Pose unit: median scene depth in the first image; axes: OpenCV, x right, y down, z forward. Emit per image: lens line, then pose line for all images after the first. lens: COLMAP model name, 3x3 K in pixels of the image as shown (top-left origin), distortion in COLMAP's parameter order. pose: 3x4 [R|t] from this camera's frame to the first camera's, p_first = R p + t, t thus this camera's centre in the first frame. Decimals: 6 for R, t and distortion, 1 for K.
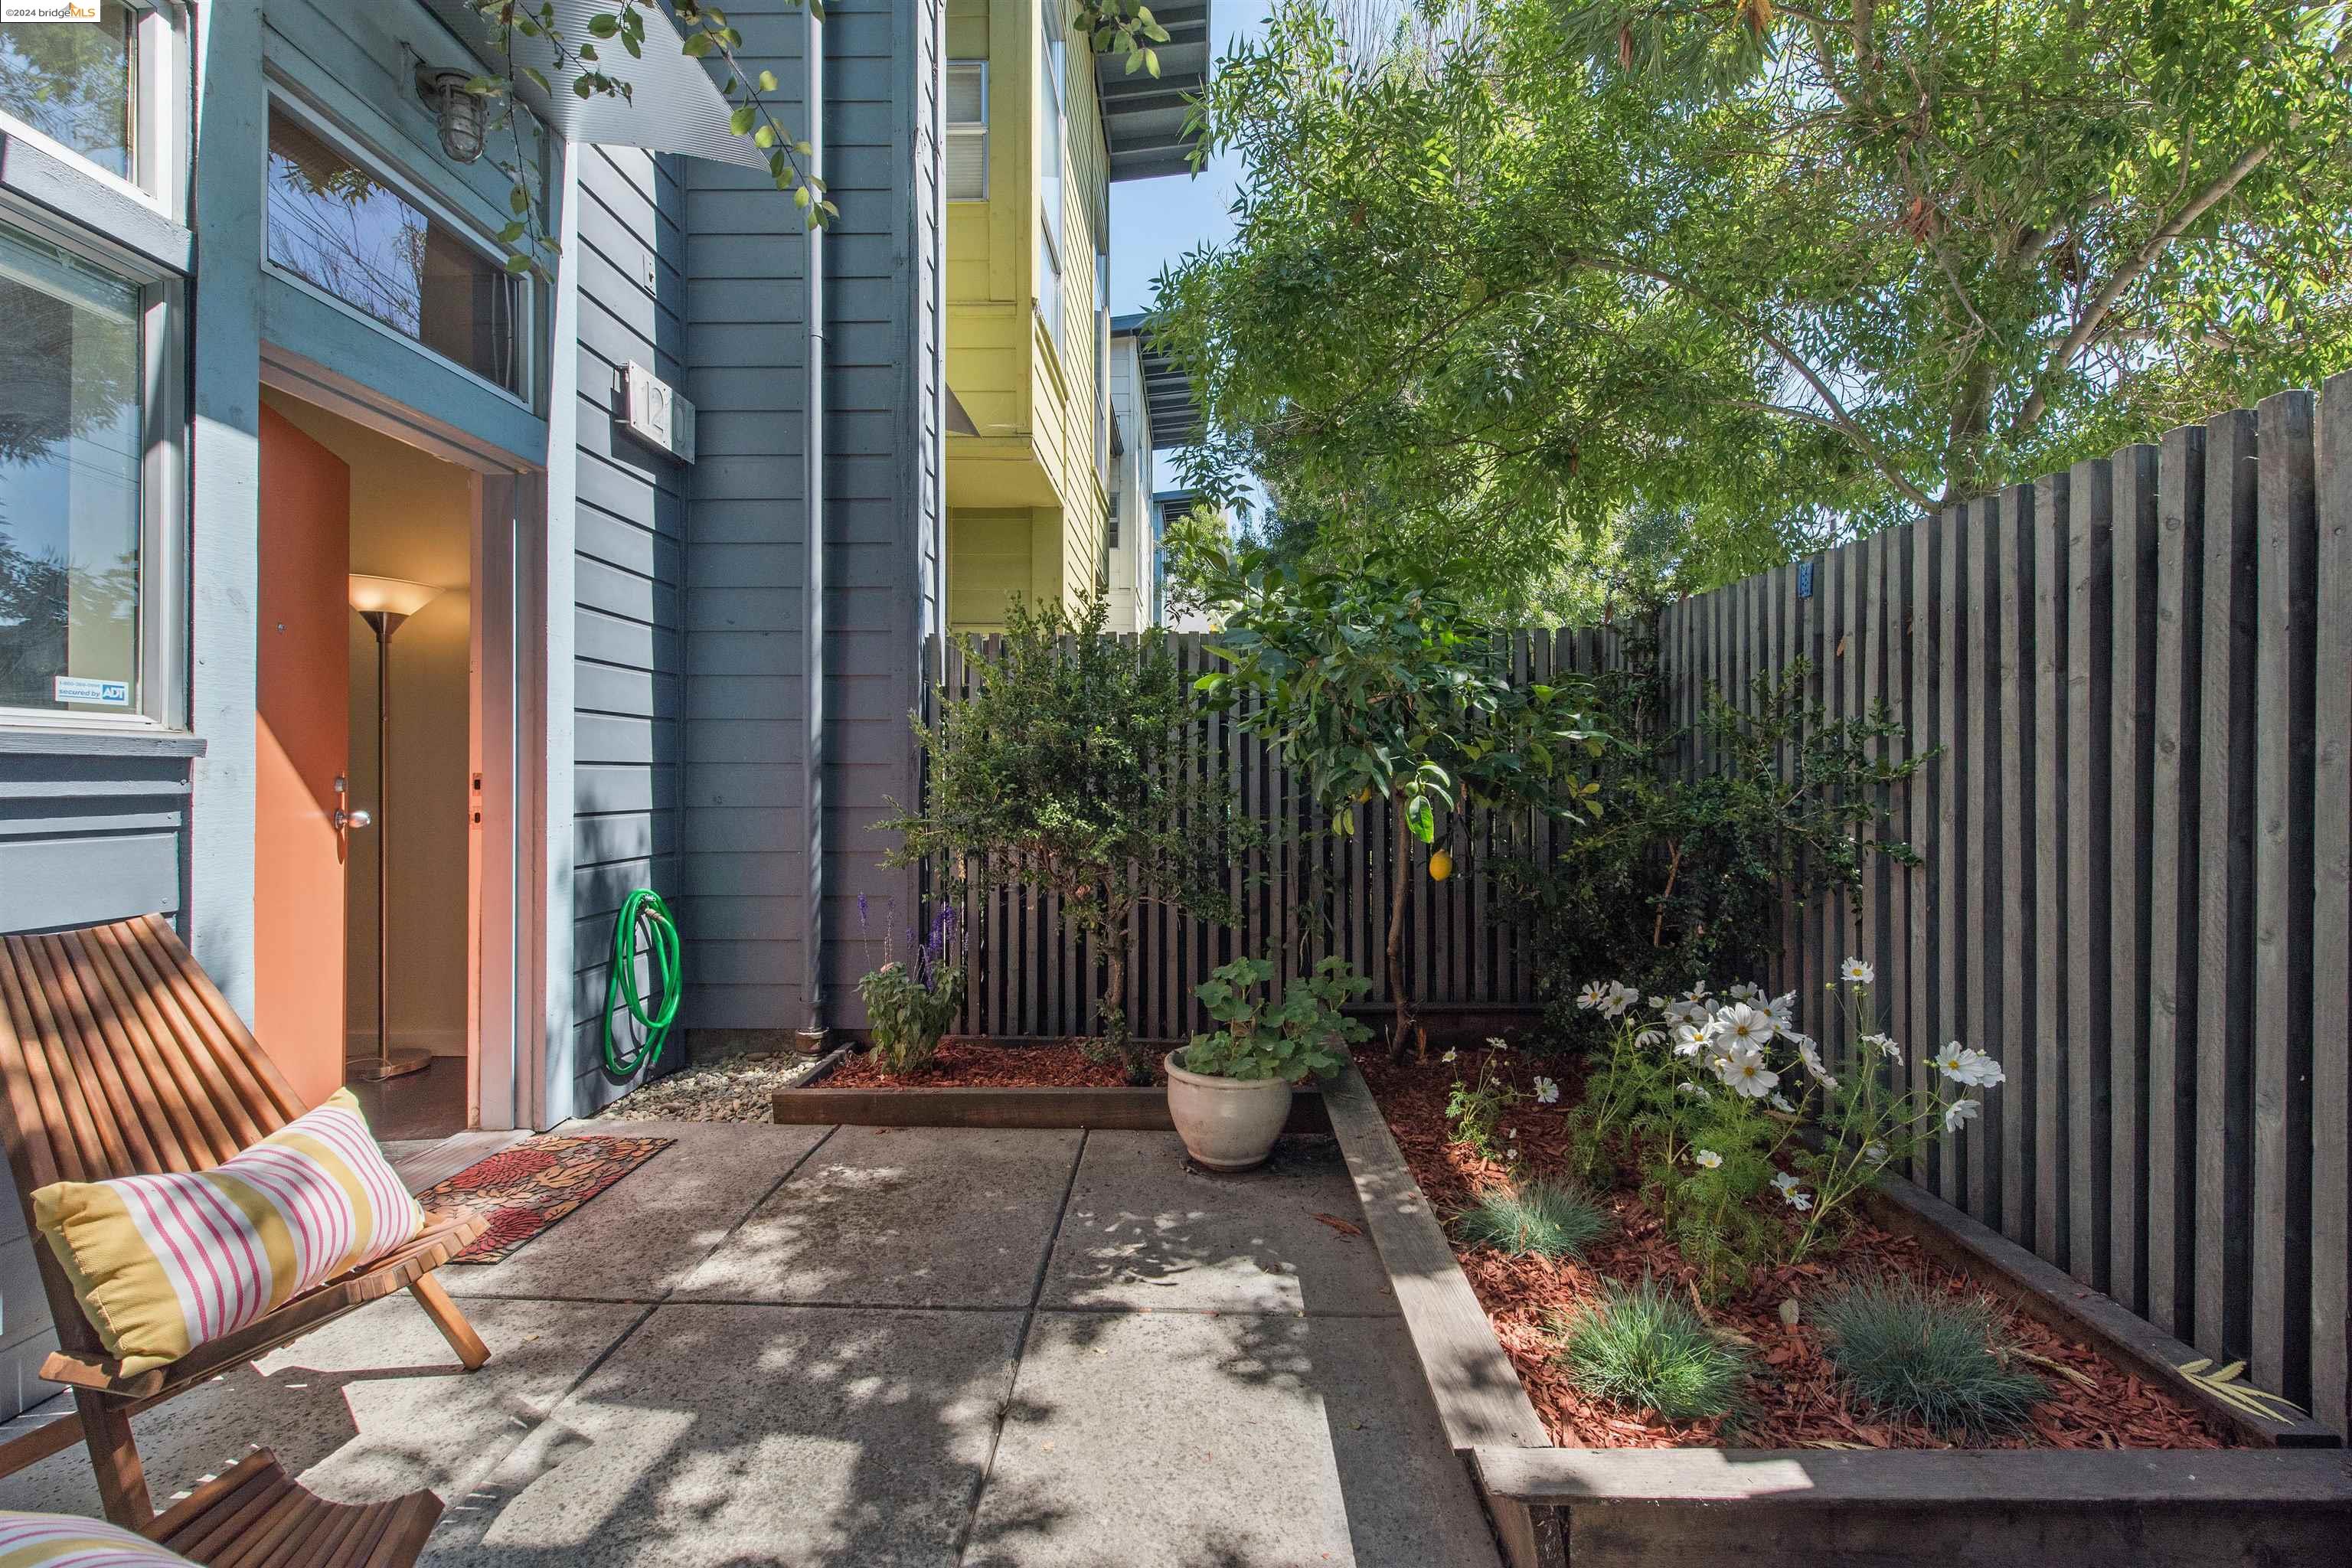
lens RADIAL K [[979.9, 0, 1197.6], [0, 979.9, 774.1], [0, 0, 1]] dist [0.019731, 0.000621]
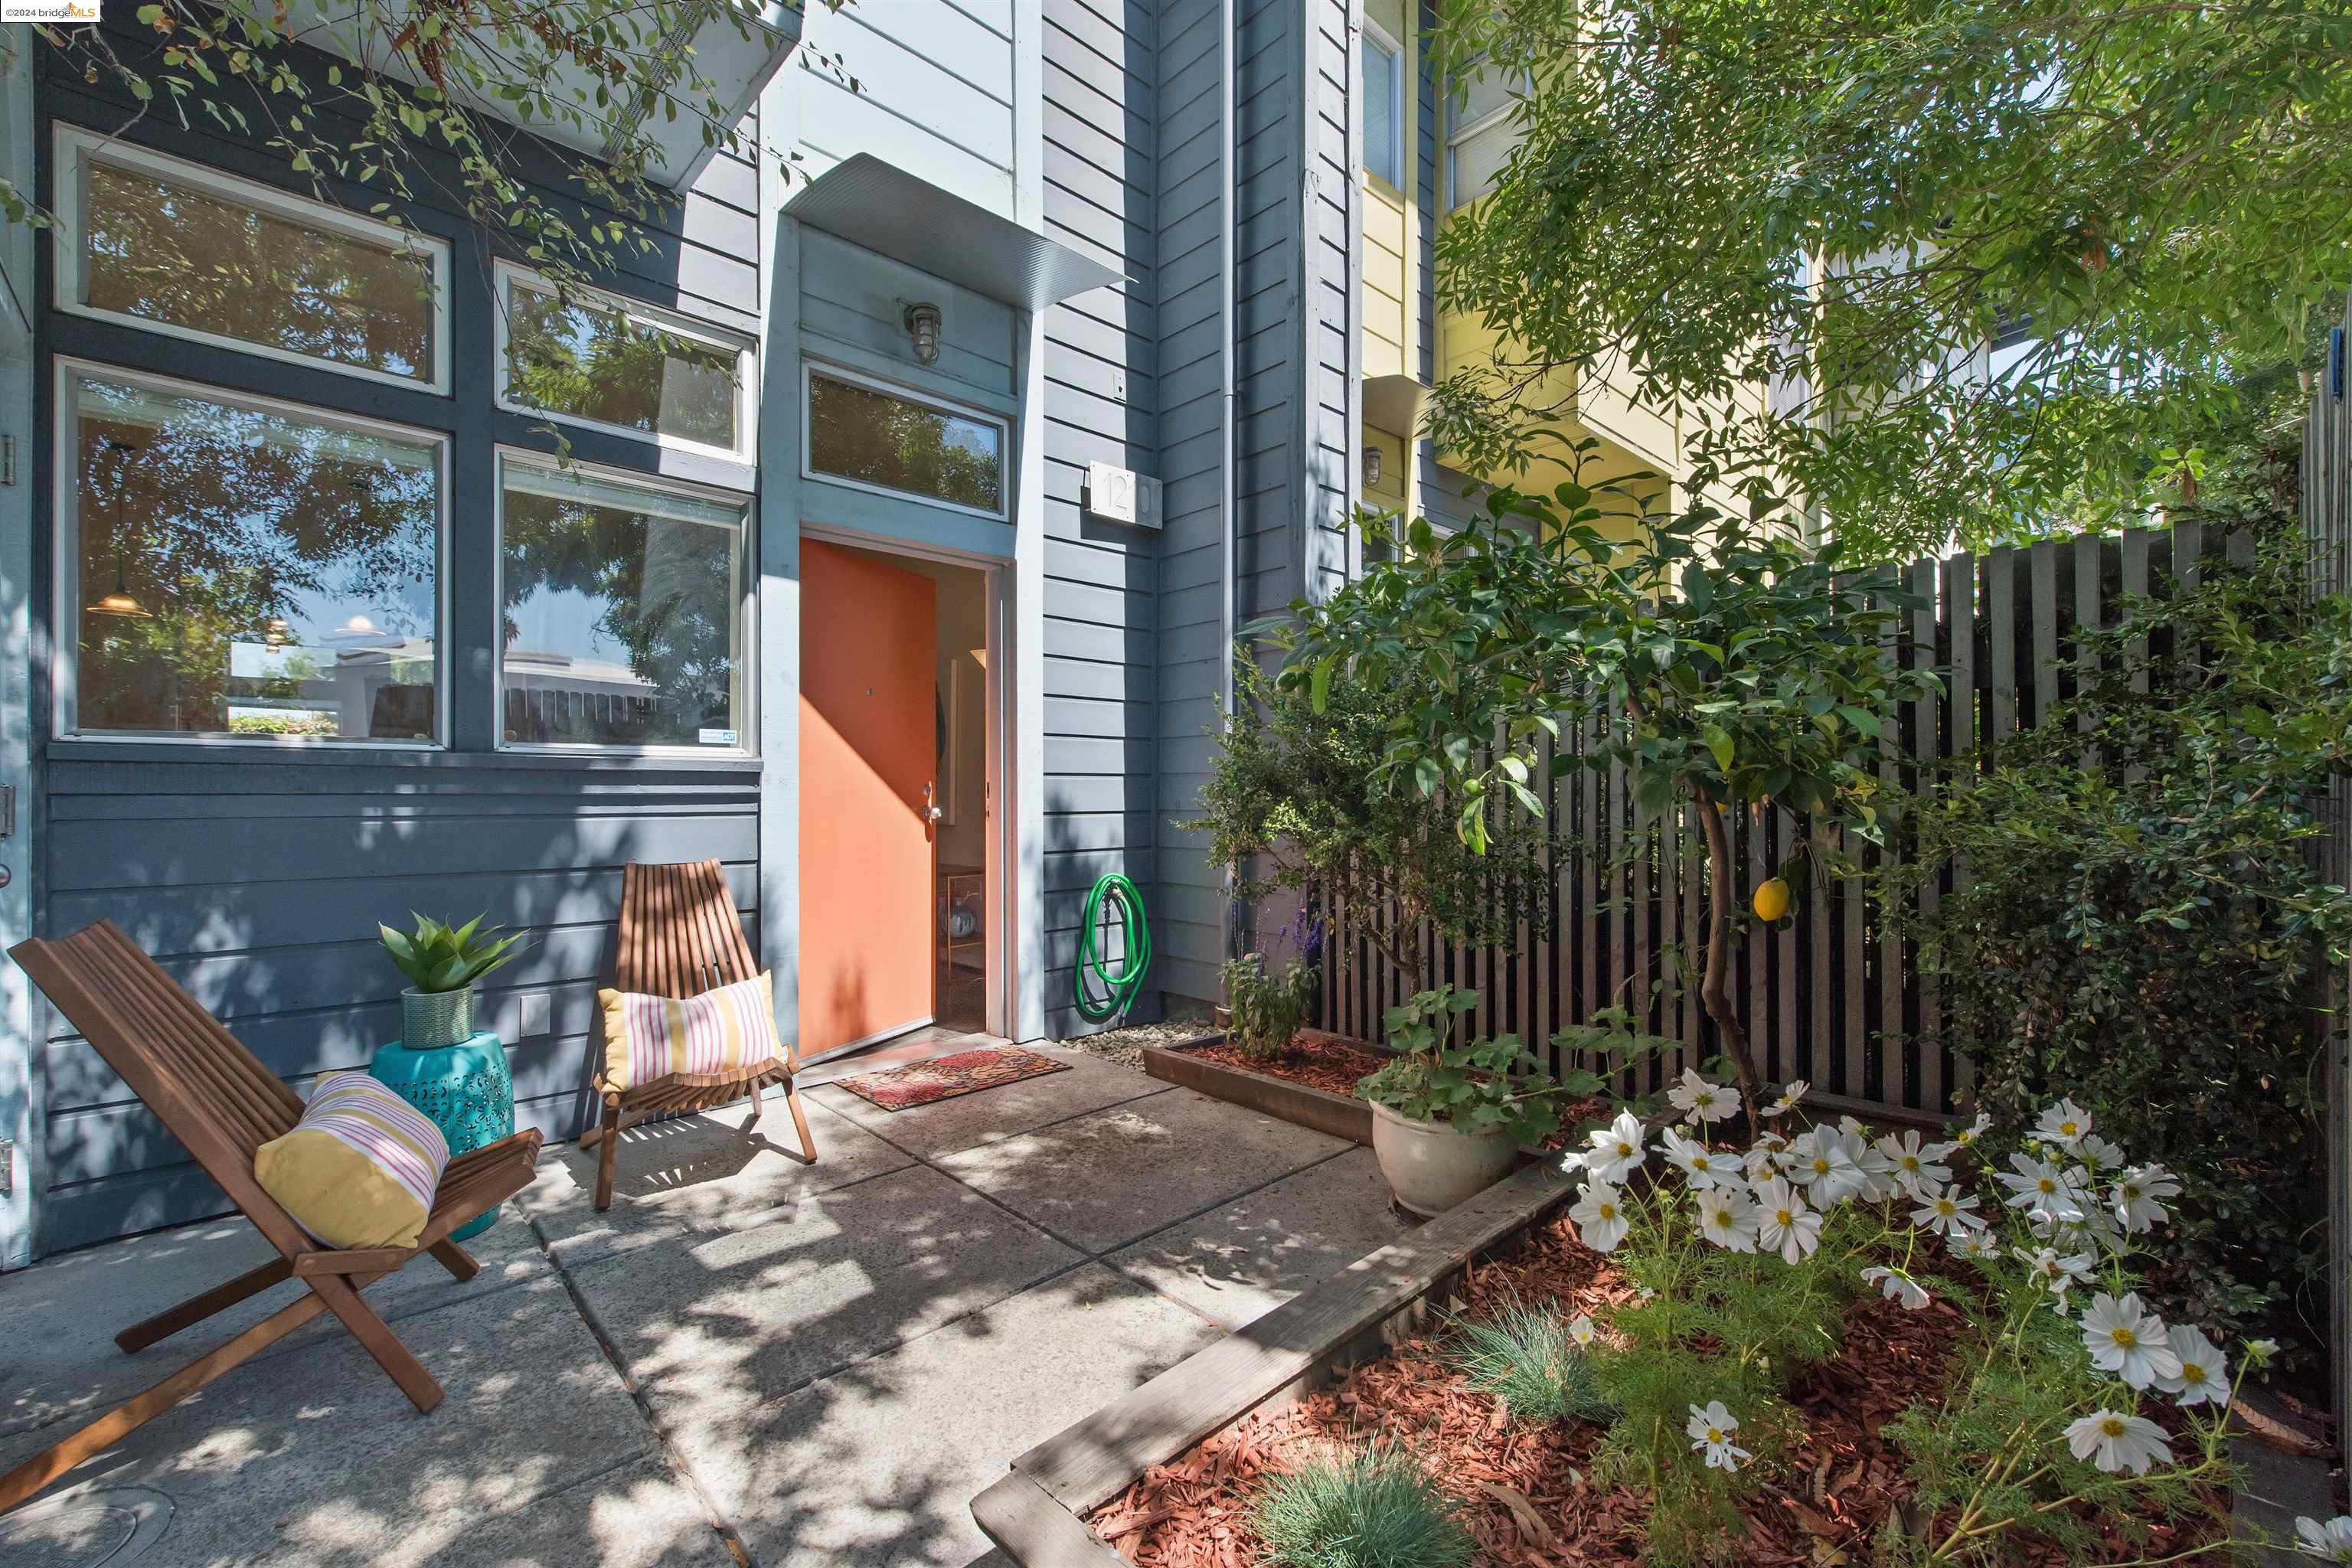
lens RADIAL K [[979.9, 0, 1189.8], [0, 979.9, 789.0], [0, 0, 1]] dist [0.019731, 0.000621]
pose [[0.708007, -0.006657, -0.706174, 0.529301], [0.006479, 0.999975, -0.002930, 0.016548], [0.706176, -0.002501, 0.708032, 0.234380]]
